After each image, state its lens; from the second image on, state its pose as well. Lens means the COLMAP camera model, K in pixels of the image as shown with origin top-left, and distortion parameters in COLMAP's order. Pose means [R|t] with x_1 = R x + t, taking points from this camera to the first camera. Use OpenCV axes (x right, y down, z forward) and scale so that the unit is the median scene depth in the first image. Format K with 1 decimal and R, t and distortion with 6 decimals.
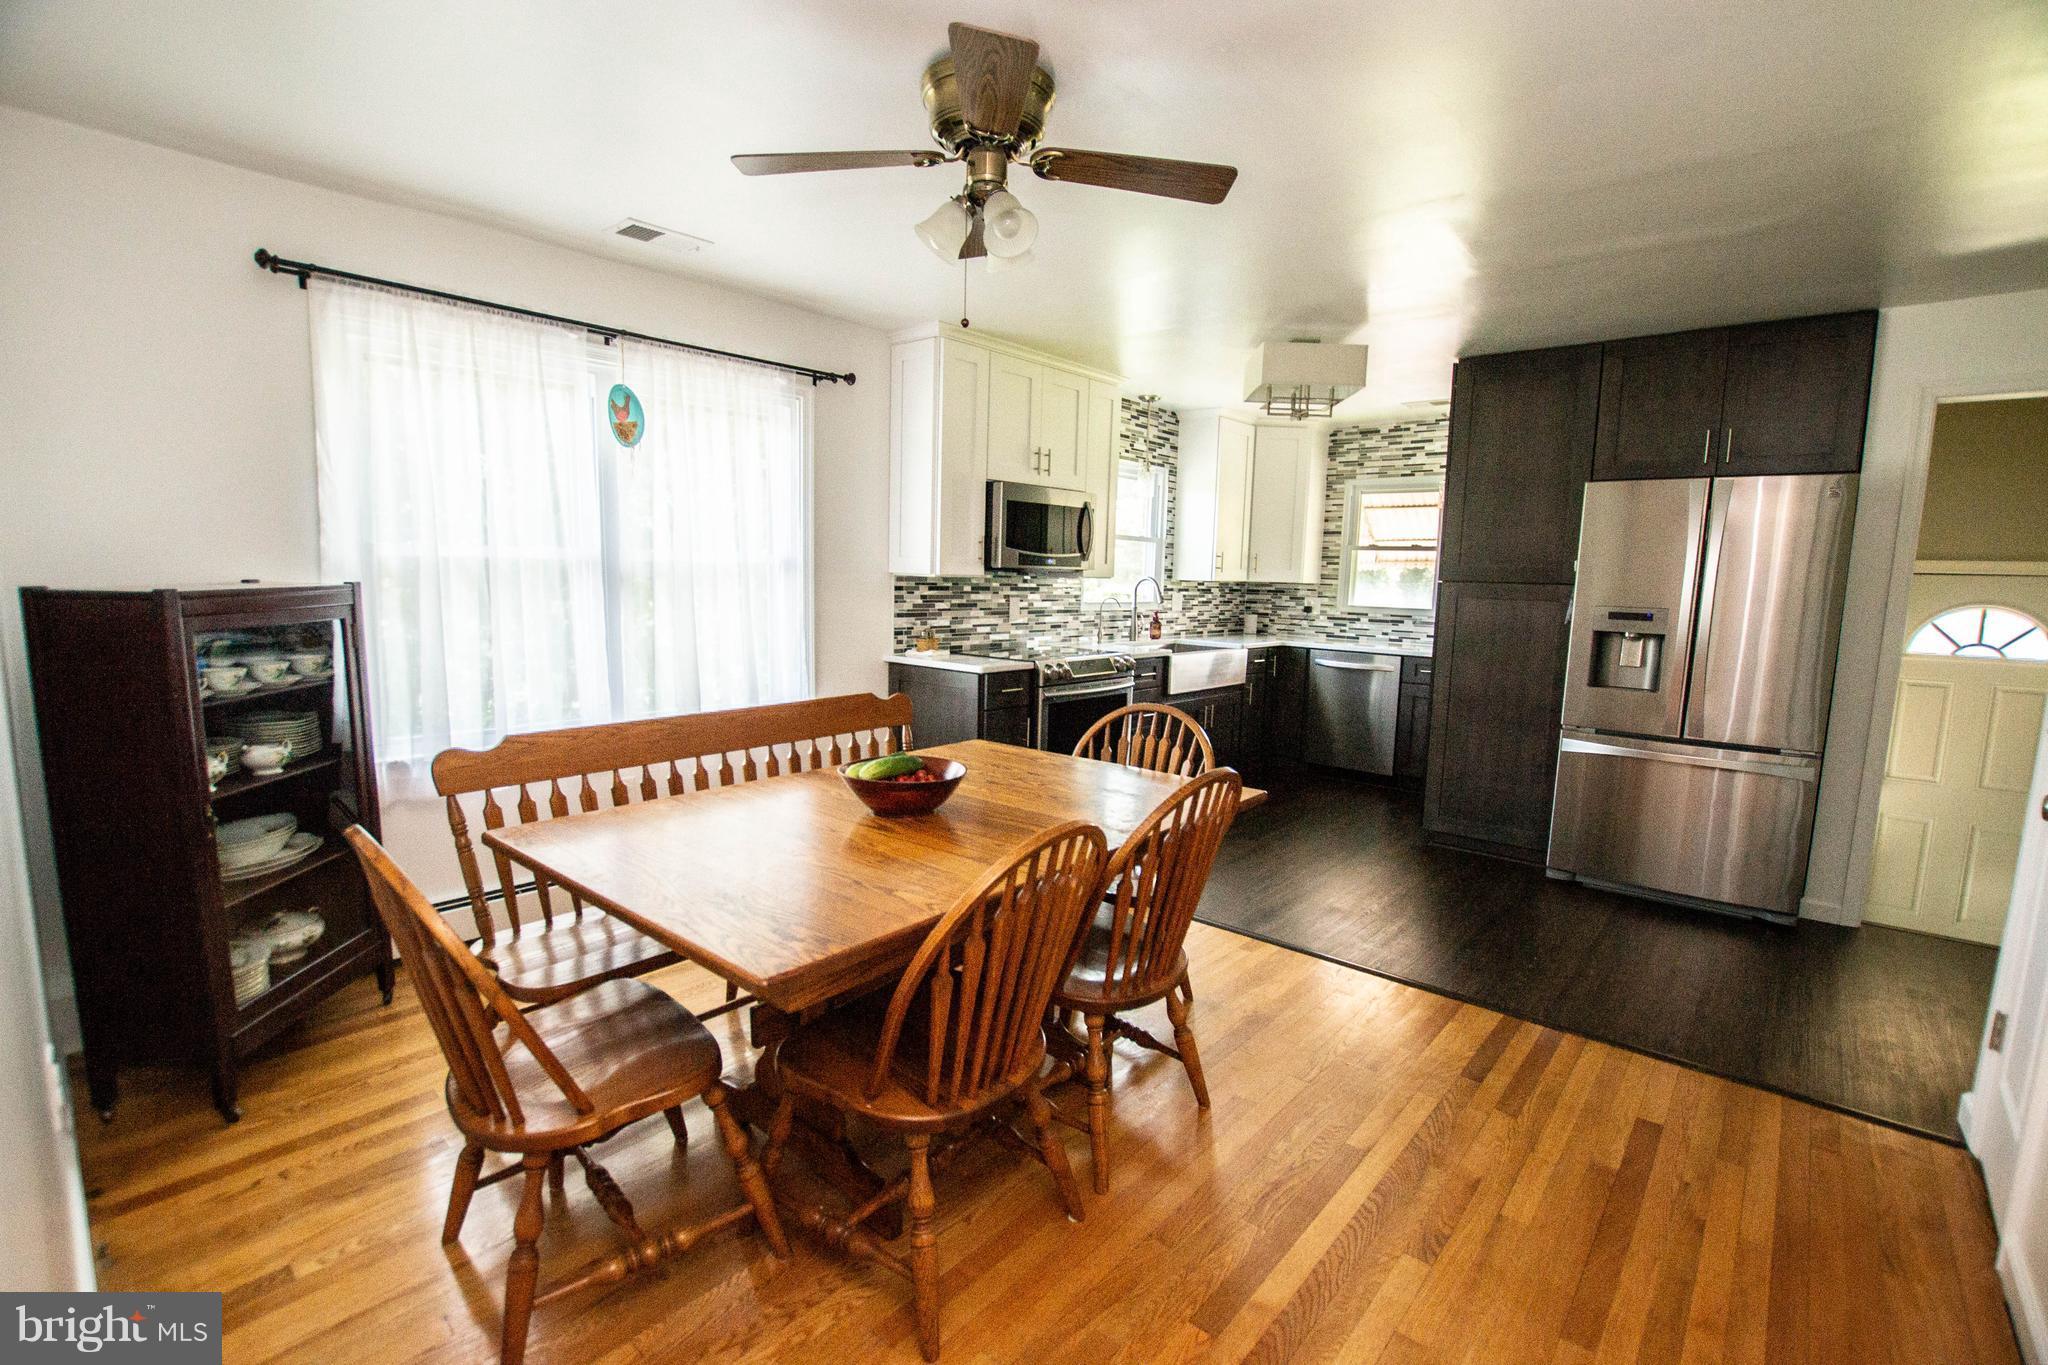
lens RADIAL K [[912.2, 0, 1024.3], [0, 912.2, 694.1], [0, 0, 1]] dist [-0.031035, 0.003333]
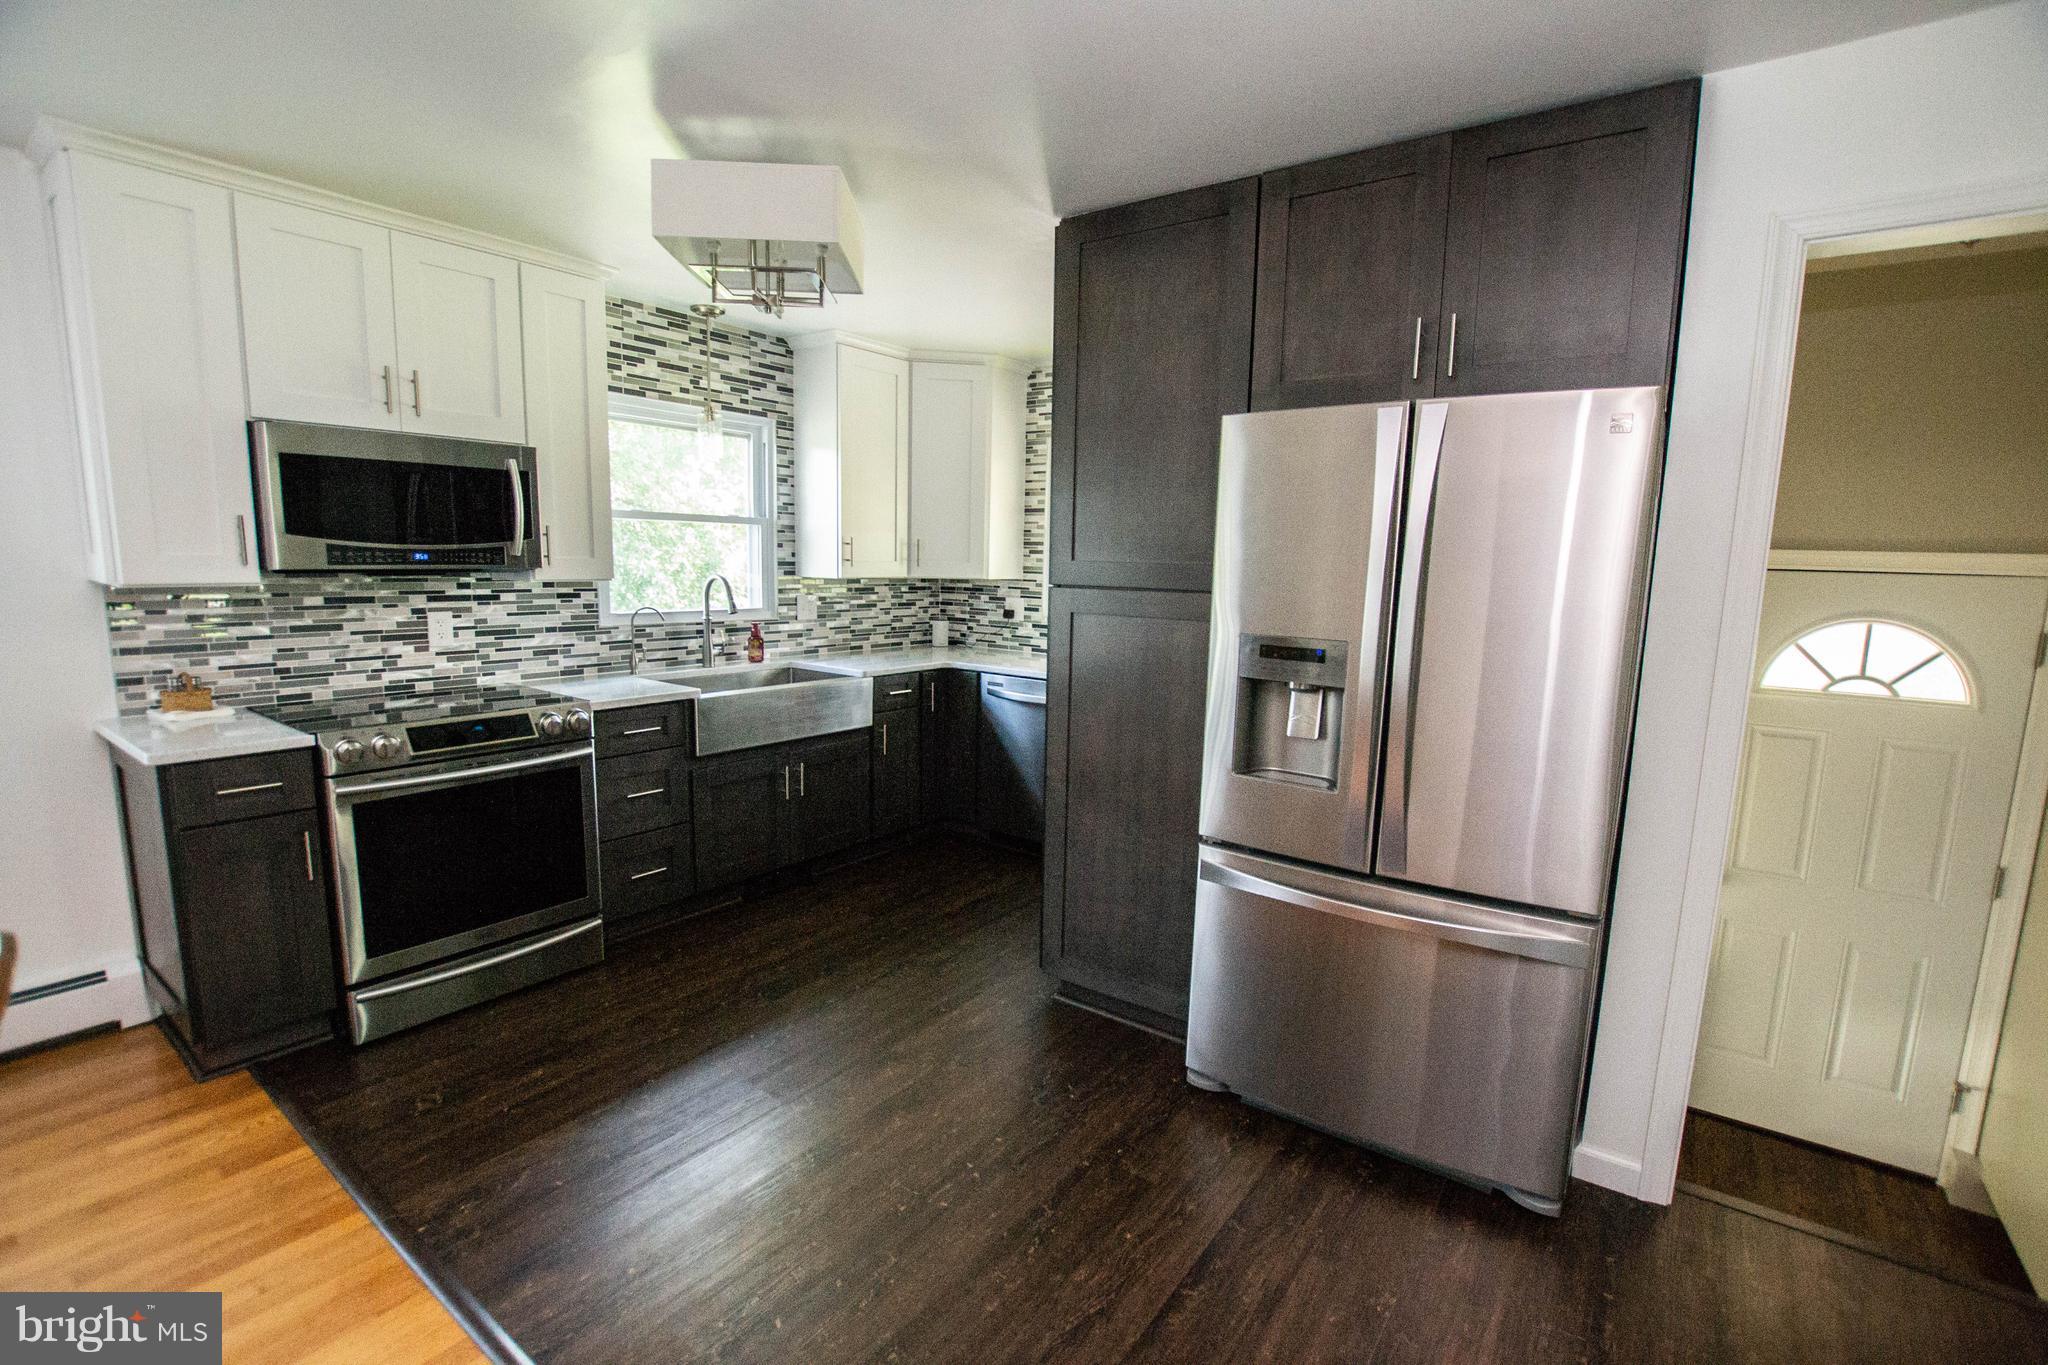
lens RADIAL K [[912.2, 0, 1023.9], [0, 912.2, 694.2], [0, 0, 1]] dist [-0.031035, 0.003333]
pose [[0.996261, -0.014369, 0.085195, 0.356472], [0.012765, 0.999731, 0.019346, -0.057430], [-0.085450, -0.018186, 0.996176, 0.348204]]
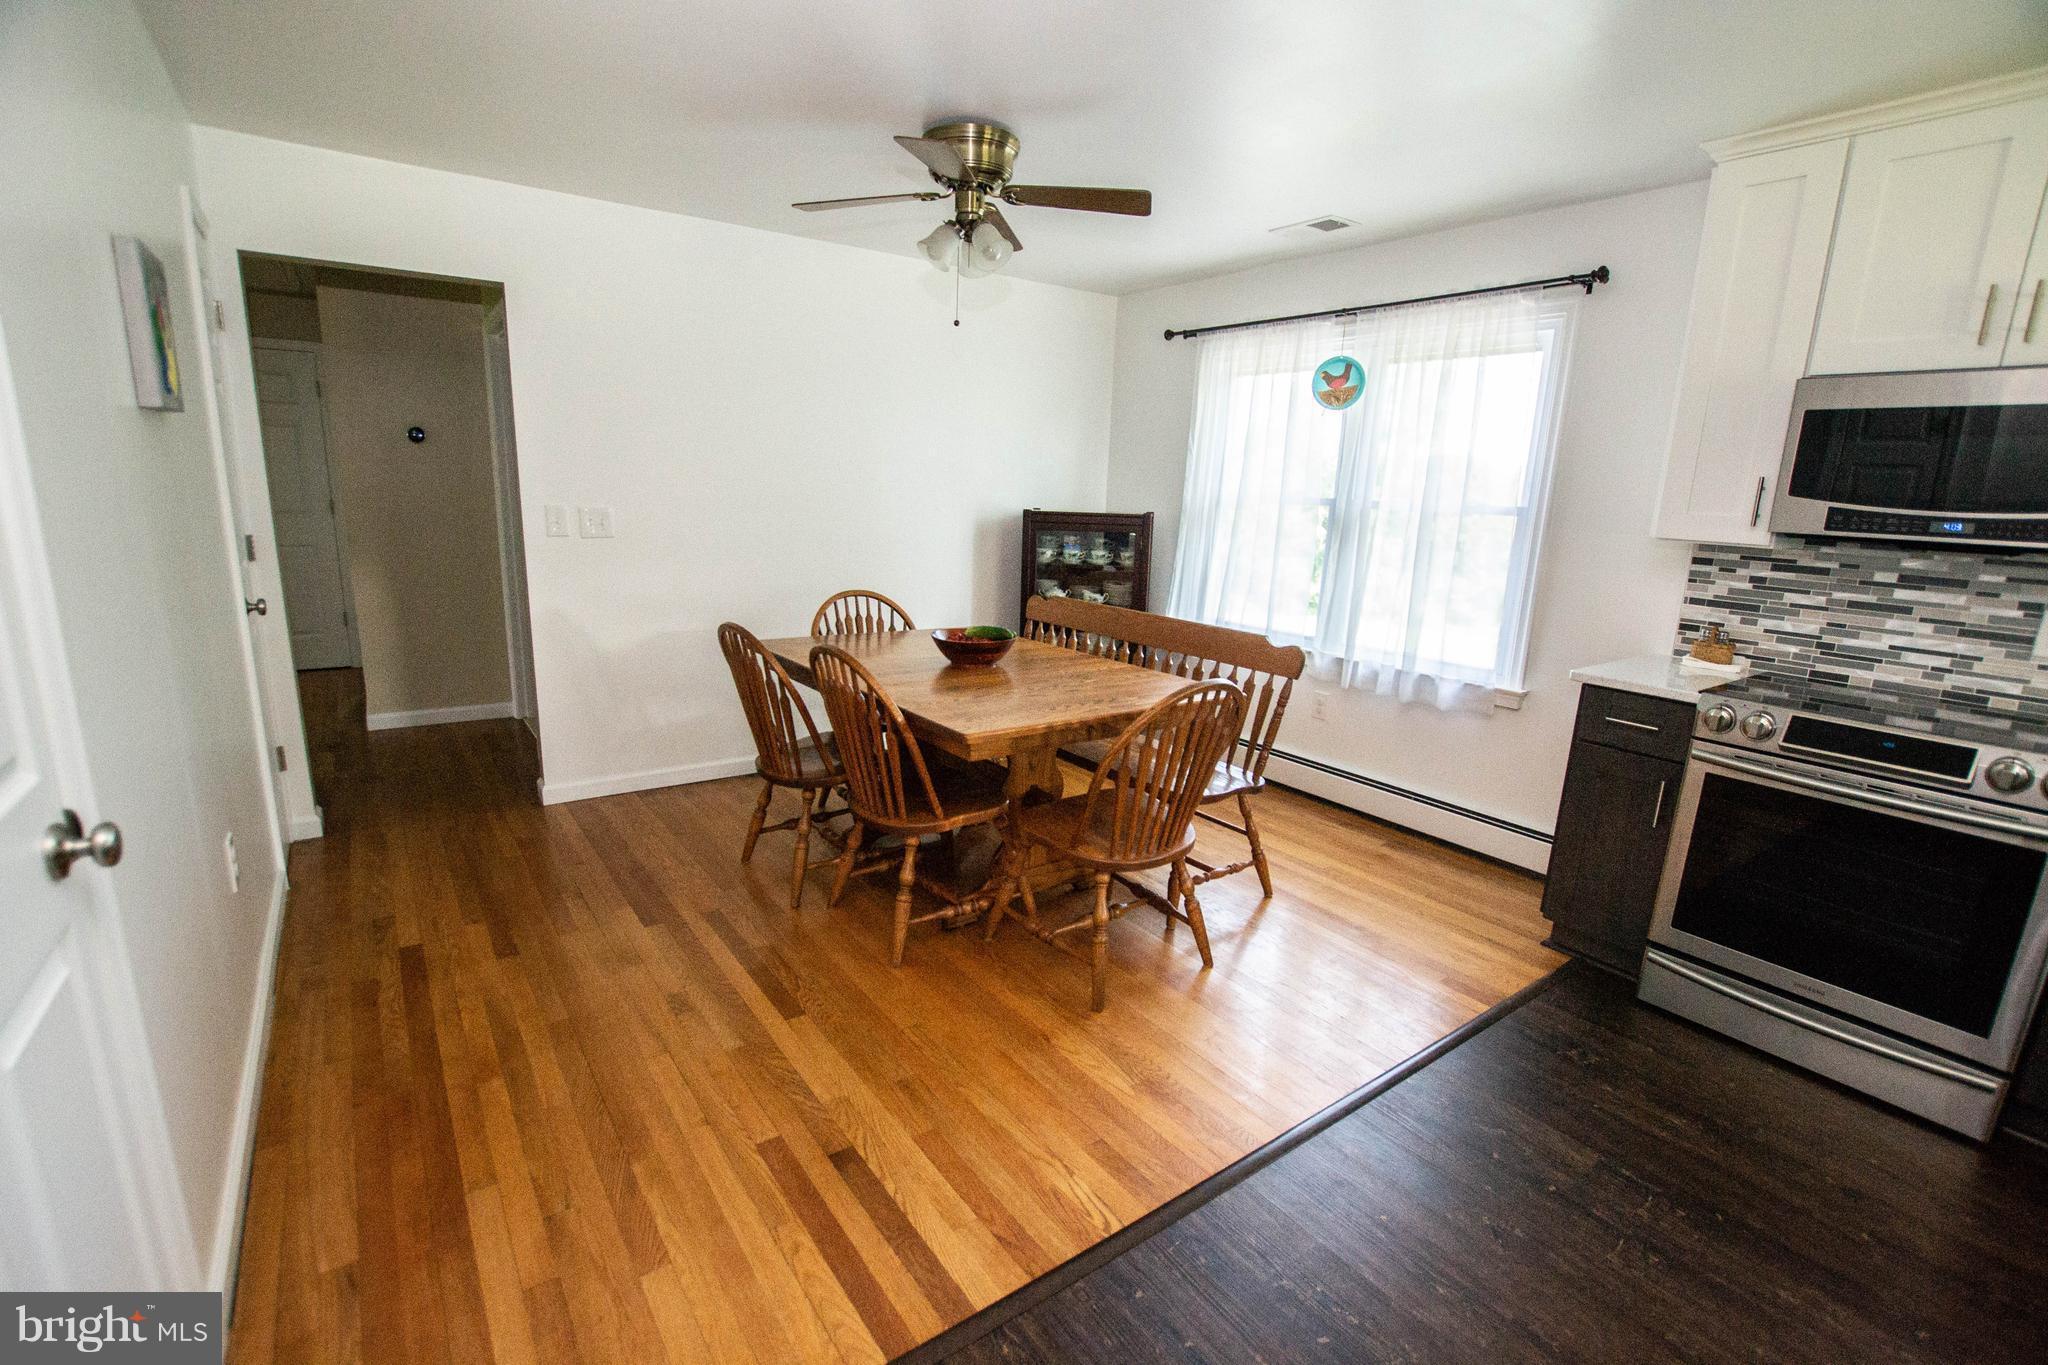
lens RADIAL K [[912.2, 0, 1021.2], [0, 912.2, 689.0], [0, 0, 1]] dist [-0.031035, 0.003333]
pose [[-0.223153, 0.189416, -0.956203, 0.565451], [-0.168651, 0.958643, 0.229259, -0.084380], [0.960083, 0.212424, -0.181979, 0.601071]]
